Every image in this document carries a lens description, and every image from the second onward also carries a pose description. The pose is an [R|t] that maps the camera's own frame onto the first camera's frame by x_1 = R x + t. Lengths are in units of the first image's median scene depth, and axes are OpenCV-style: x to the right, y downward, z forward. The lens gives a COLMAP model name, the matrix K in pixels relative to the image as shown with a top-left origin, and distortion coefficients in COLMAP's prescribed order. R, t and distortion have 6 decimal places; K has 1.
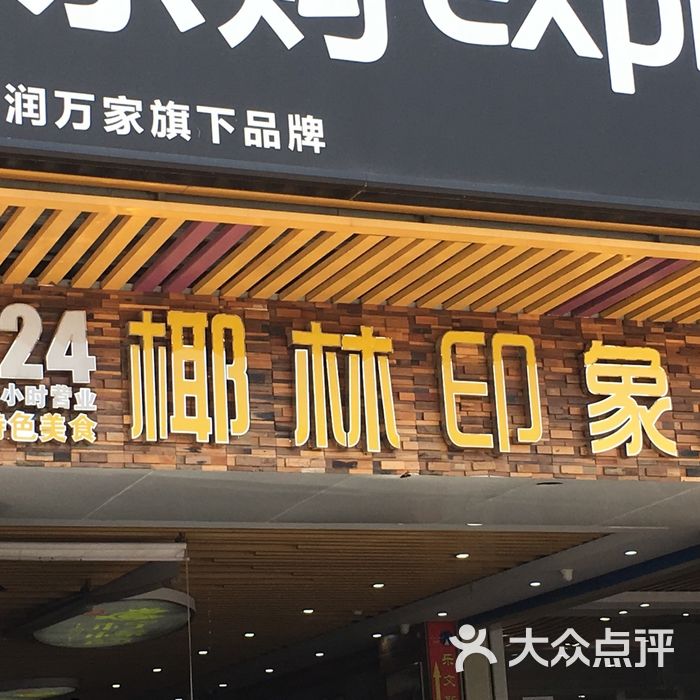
lens RADIAL K [[2008.4, 0, 350.0], [0, 2008.4, 350.0], [0, 0, 1]] dist [-0.183509, 2.264924]
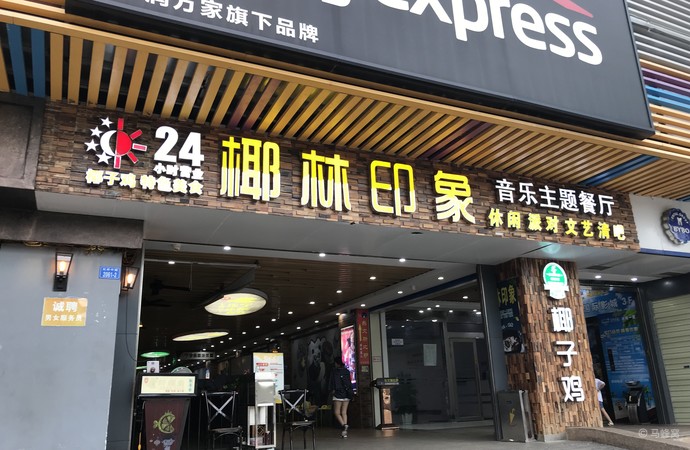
lens RADIAL K [[569.7, 0, 345.0], [0, 569.7, 225.0], [0, 0, 1]] dist [0.001330, -0.004367]
pose [[0.999402, 0.028827, 0.019083, 0.007758], [-0.028068, 0.998847, -0.038938, 0.090988], [-0.020183, 0.038380, 0.999059, 0.401105]]
